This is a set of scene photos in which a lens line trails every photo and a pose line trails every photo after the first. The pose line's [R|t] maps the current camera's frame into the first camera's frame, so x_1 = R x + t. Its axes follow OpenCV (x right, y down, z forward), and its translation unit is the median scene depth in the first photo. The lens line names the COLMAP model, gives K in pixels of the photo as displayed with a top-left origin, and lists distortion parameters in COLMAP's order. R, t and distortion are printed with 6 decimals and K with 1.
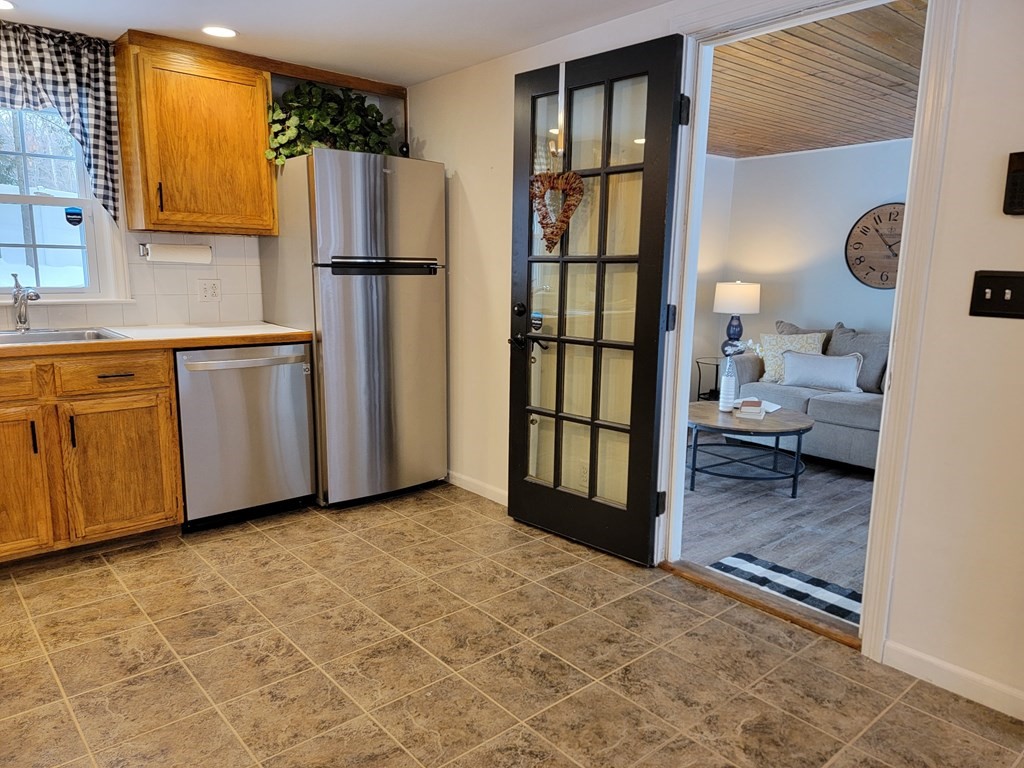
lens RADIAL K [[708.5, 0, 509.9], [0, 708.5, 399.8], [0, 0, 1]] dist [0.076370, -0.064582]
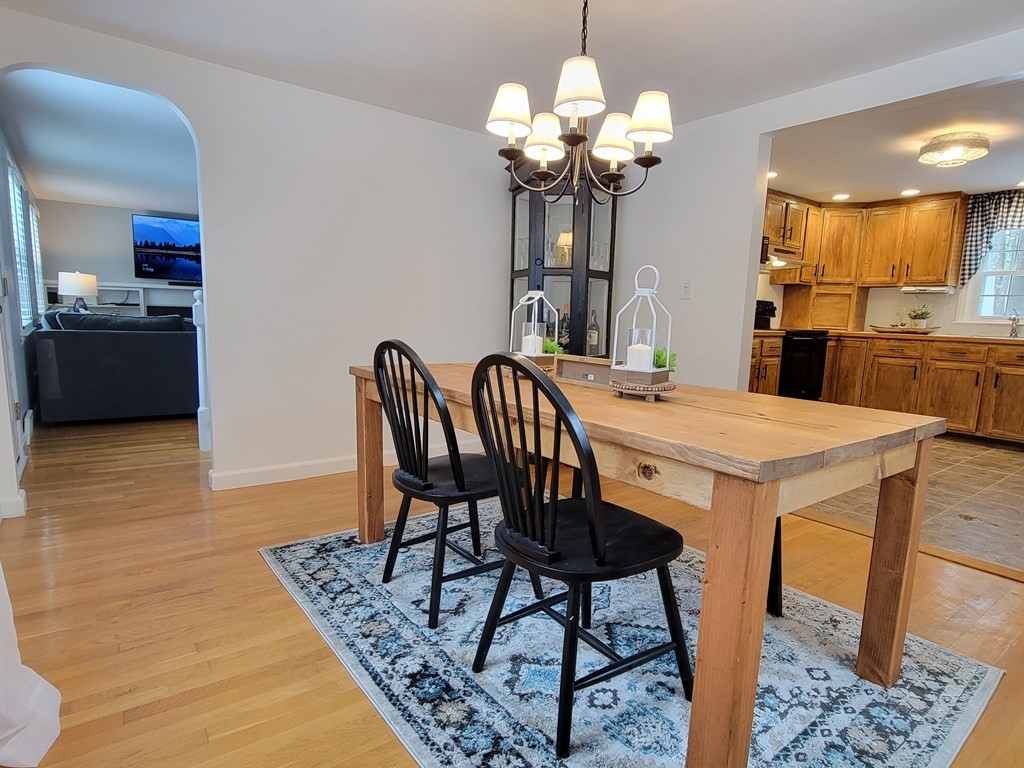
lens RADIAL K [[587.9, 0, 484.9], [0, 587.9, 405.9], [0, 0, 1]] dist [0.007778, -0.002576]
pose [[-0.065675, 0.139651, -0.988020, 1.026721], [-0.215967, 0.964699, 0.150710, 0.151879], [0.974190, 0.223277, -0.033197, -0.322867]]
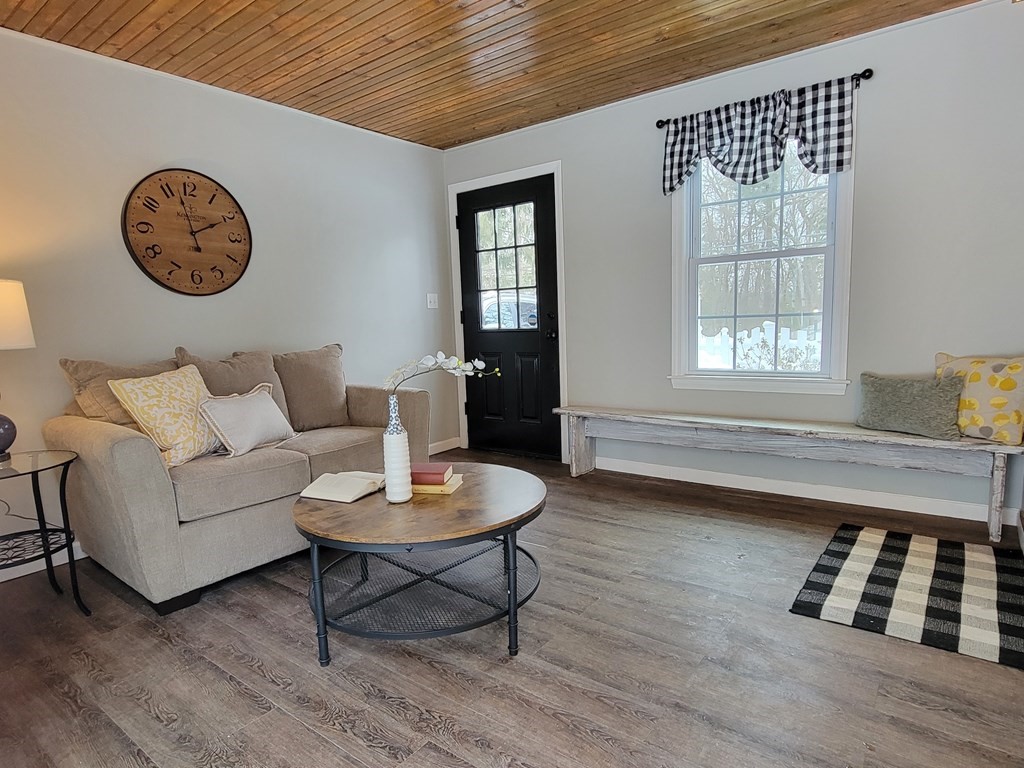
lens RADIAL K [[587.9, 0, 515.8], [0, 587.9, 390.2], [0, 0, 1]] dist [0.007778, -0.002576]
pose [[-0.202536, -0.132311, 0.970295, -0.169591], [0.218785, 0.959672, 0.176531, -0.170647], [-0.954522, 0.248040, -0.165420, 1.412710]]
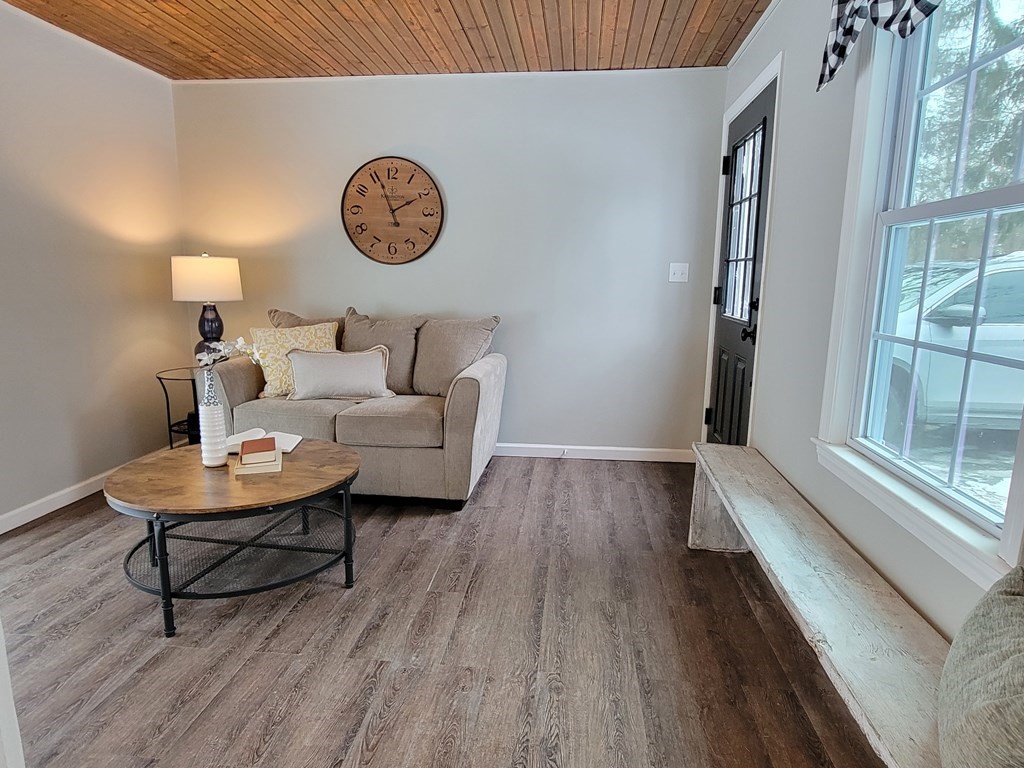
lens RADIAL K [[632.7, 0, 507.7], [0, 632.7, 386.6], [0, 0, 1]] dist [0.005333, -0.004073]
pose [[0.738362, -0.127453, 0.662252, 0.213619], [0.131264, 0.990359, 0.044249, -0.054787], [-0.661507, 0.054258, 0.747974, 0.667667]]
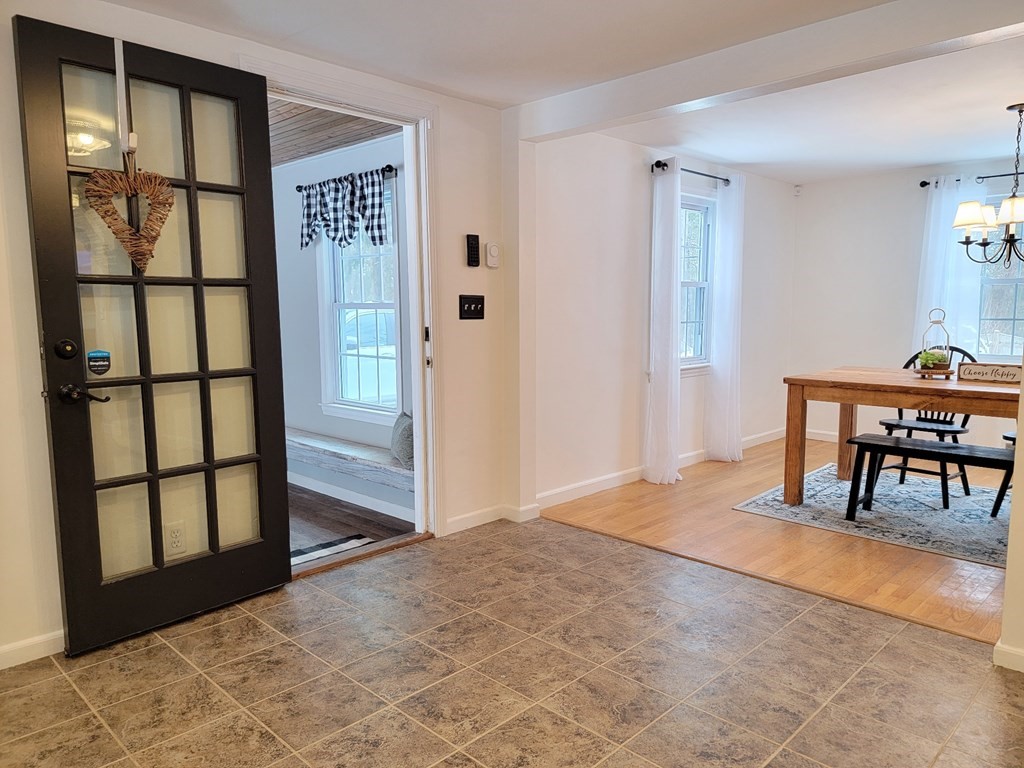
lens RADIAL K [[708.5, 0, 533.2], [0, 708.5, 387.4], [0, 0, 1]] dist [0.076370, -0.064582]
pose [[-0.103408, -0.124958, 0.986759, -0.717205], [0.189029, 0.971527, 0.142839, -0.102973], [-0.976512, 0.201297, -0.076843, 0.598771]]
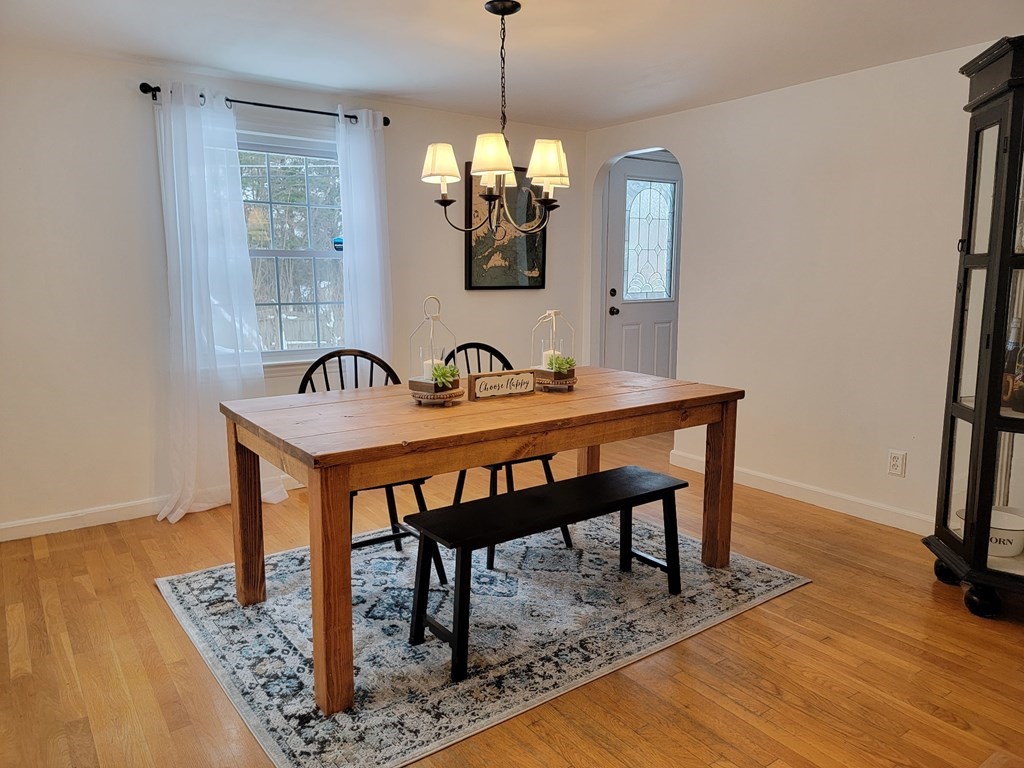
lens RADIAL K [[708.5, 0, 517.0], [0, 708.5, 390.7], [0, 0, 1]] dist [0.076370, -0.064582]
pose [[-0.996444, -0.025861, 0.080185, 0.295726], [0.003557, 0.937965, 0.346712, -0.101469], [-0.084177, 0.345764, -0.934538, 0.563224]]
